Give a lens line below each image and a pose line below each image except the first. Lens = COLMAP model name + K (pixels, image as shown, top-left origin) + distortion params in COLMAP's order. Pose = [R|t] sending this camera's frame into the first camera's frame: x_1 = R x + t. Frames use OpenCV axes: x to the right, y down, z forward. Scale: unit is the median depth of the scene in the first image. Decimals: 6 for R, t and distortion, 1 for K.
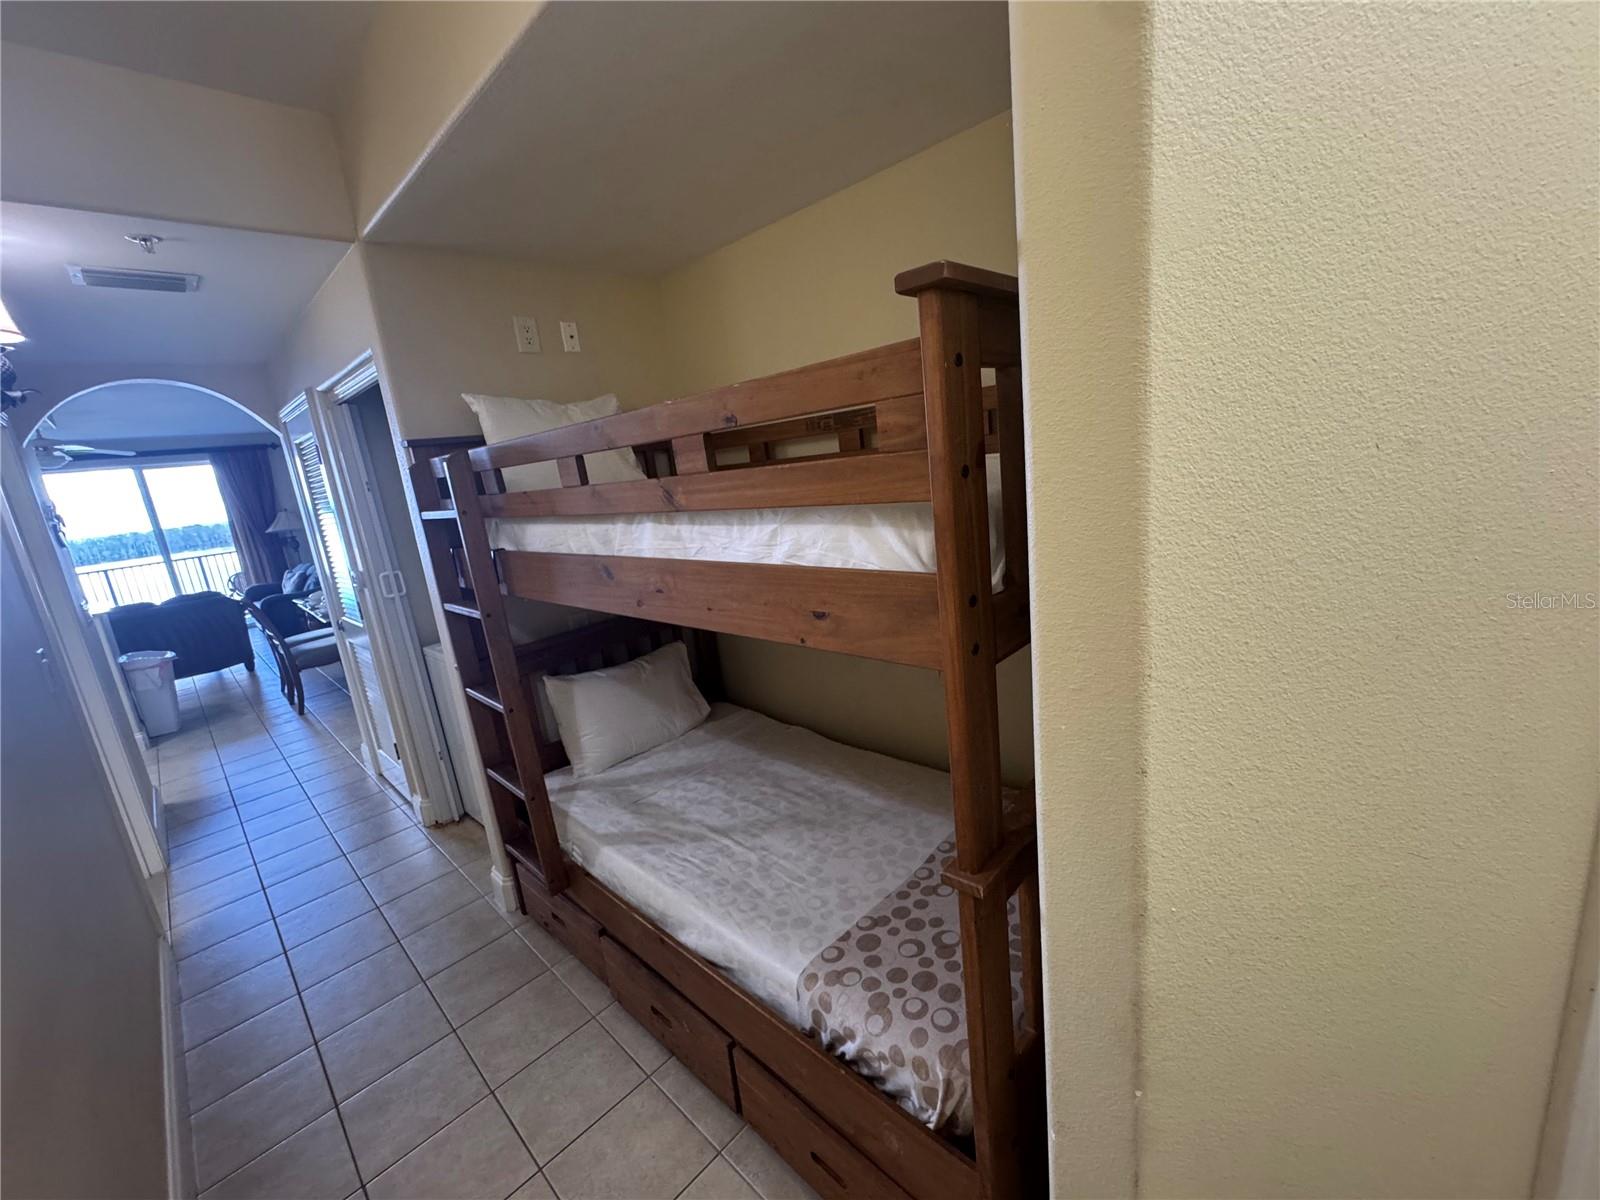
lens RADIAL K [[648.0, 0, 795.7], [0, 648.0, 599.0], [0, 0, 1]] dist [-0.005618, 0.000072]
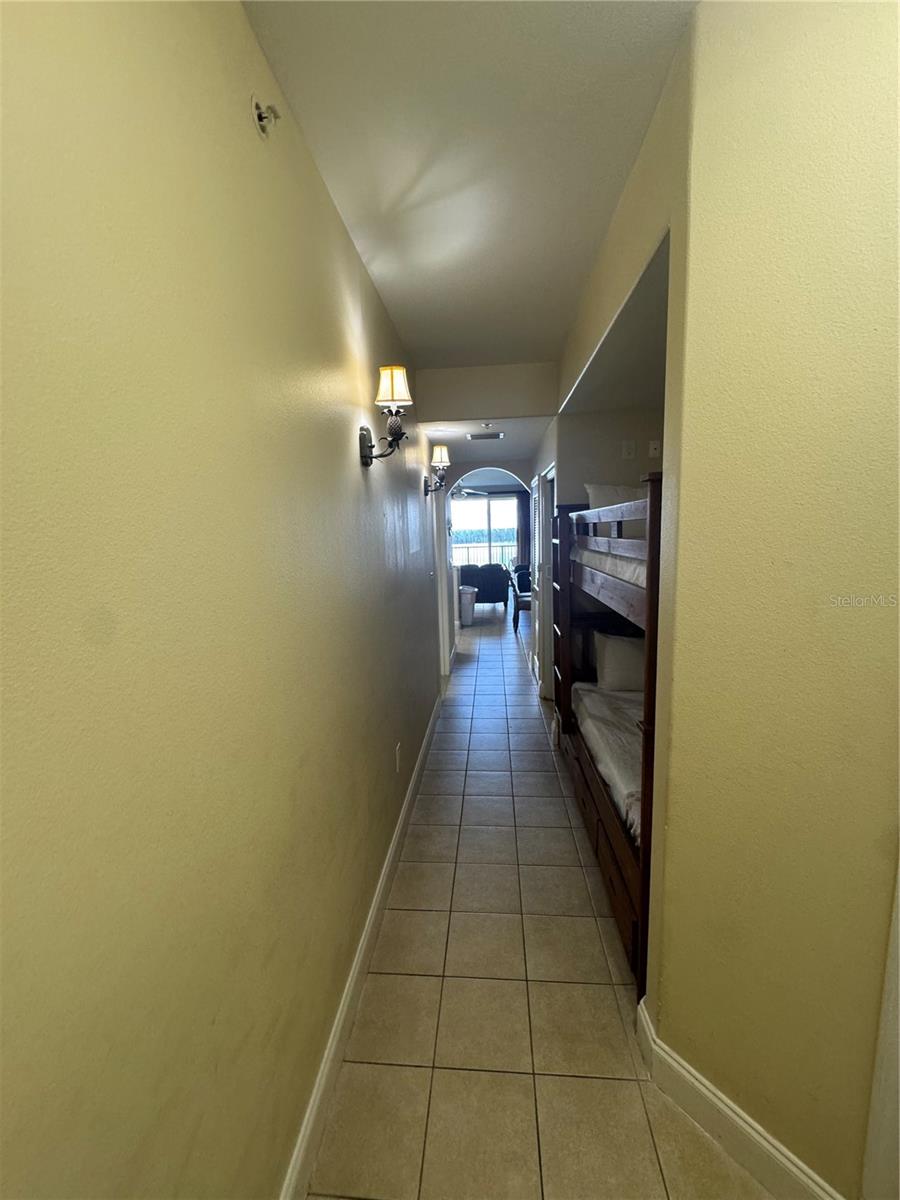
lens RADIAL K [[486.0, 0, 450.0], [0, 486.0, 600.0], [0, 0, 1]] dist [-0.005618, 0.000072]
pose [[0.634809, 0.198696, -0.746684, 0.371473], [-0.203007, 0.975310, 0.086943, -0.005937], [0.745523, 0.096390, 0.659472, -0.249675]]
